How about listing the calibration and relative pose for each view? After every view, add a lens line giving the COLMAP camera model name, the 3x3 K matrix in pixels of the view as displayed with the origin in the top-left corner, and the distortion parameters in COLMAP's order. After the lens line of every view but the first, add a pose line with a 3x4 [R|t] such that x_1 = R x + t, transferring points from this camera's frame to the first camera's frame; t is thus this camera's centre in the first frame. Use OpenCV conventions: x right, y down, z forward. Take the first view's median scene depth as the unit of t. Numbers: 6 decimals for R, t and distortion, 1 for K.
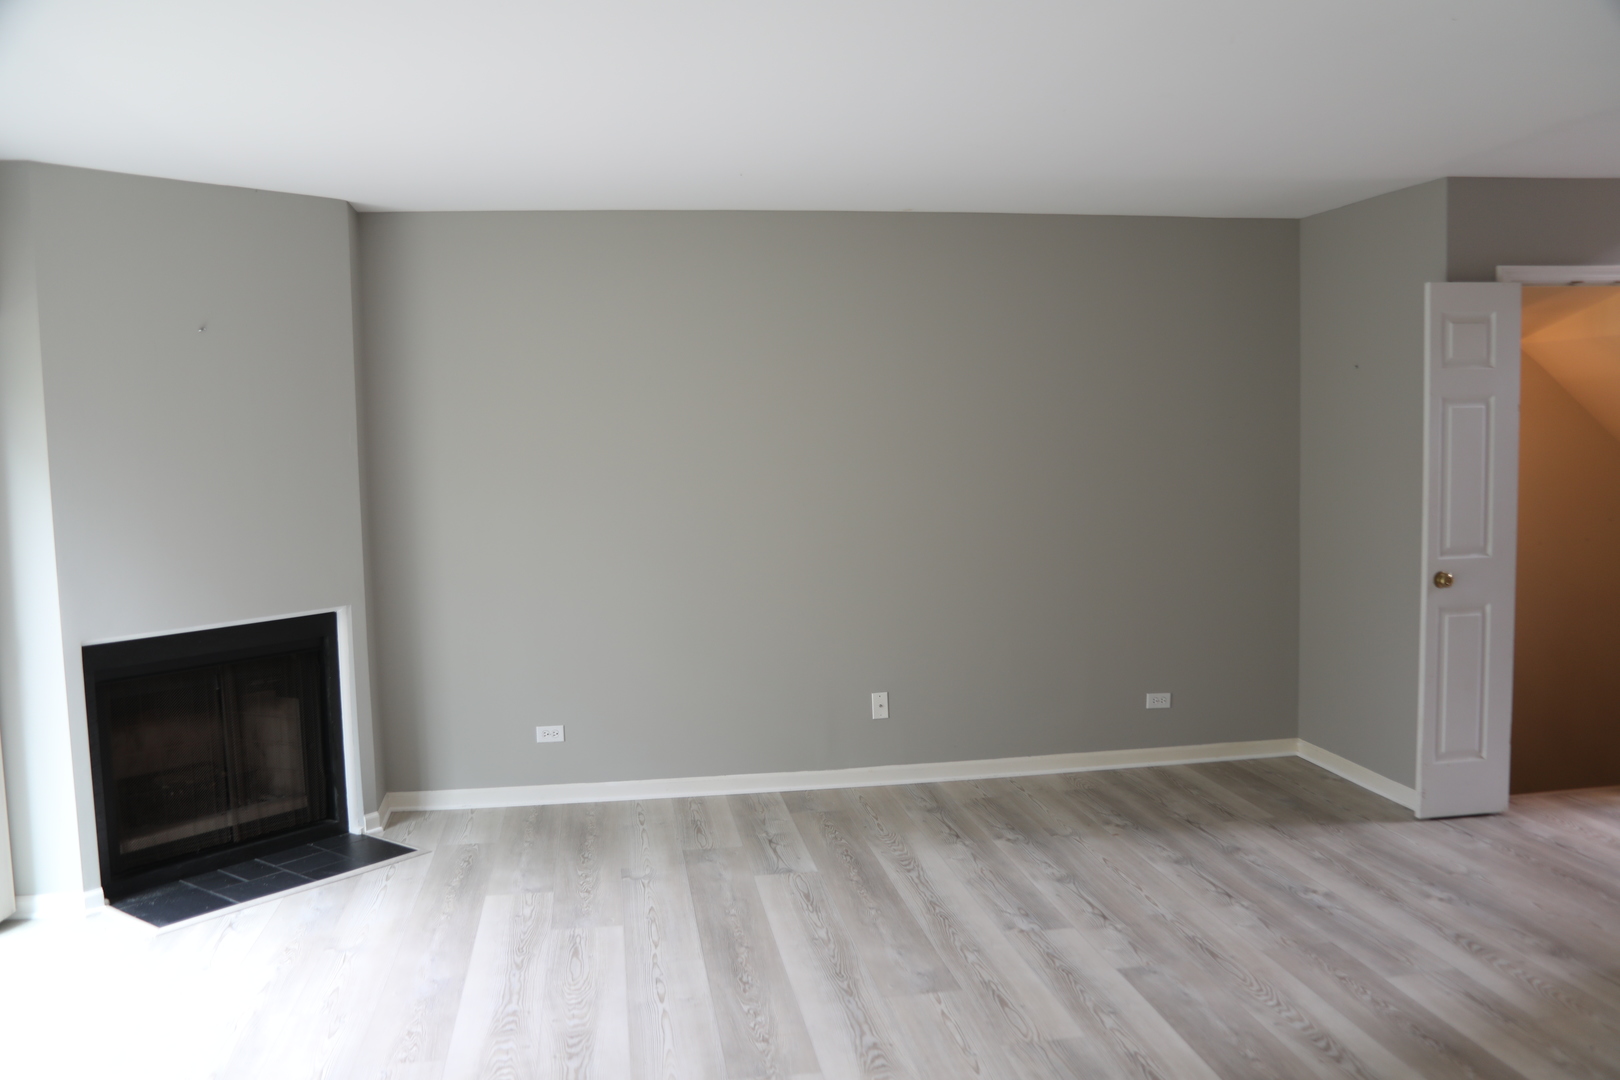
lens RADIAL K [[1281.5, 0, 810.0], [0, 1281.5, 540.0], [0, 0, 1]] dist [-0.004597, -0.013871]
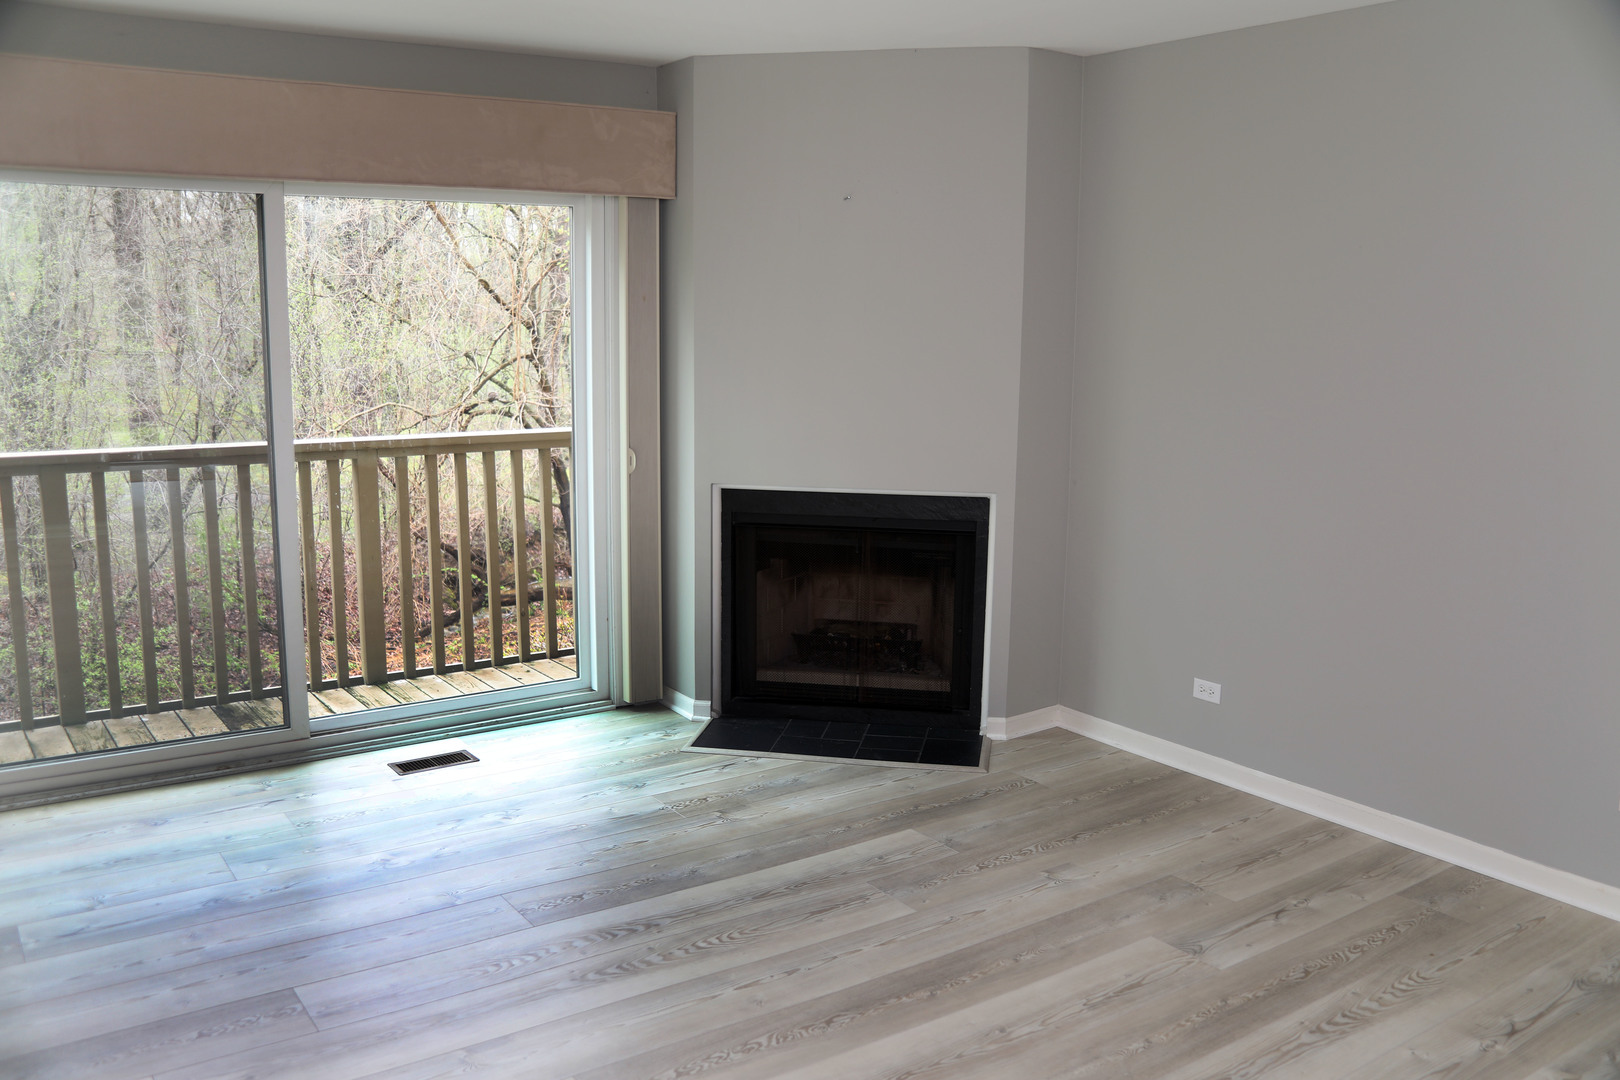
lens RADIAL K [[1340.1, 0, 812.6], [0, 1340.1, 552.3], [0, 0, 1]] dist [-0.170676, 0.193065]
pose [[0.468913, 0.180012, -0.864706, 0.441536], [-0.089734, 0.983655, 0.156113, -0.047134], [0.878674, 0.004390, 0.477401, 0.449350]]
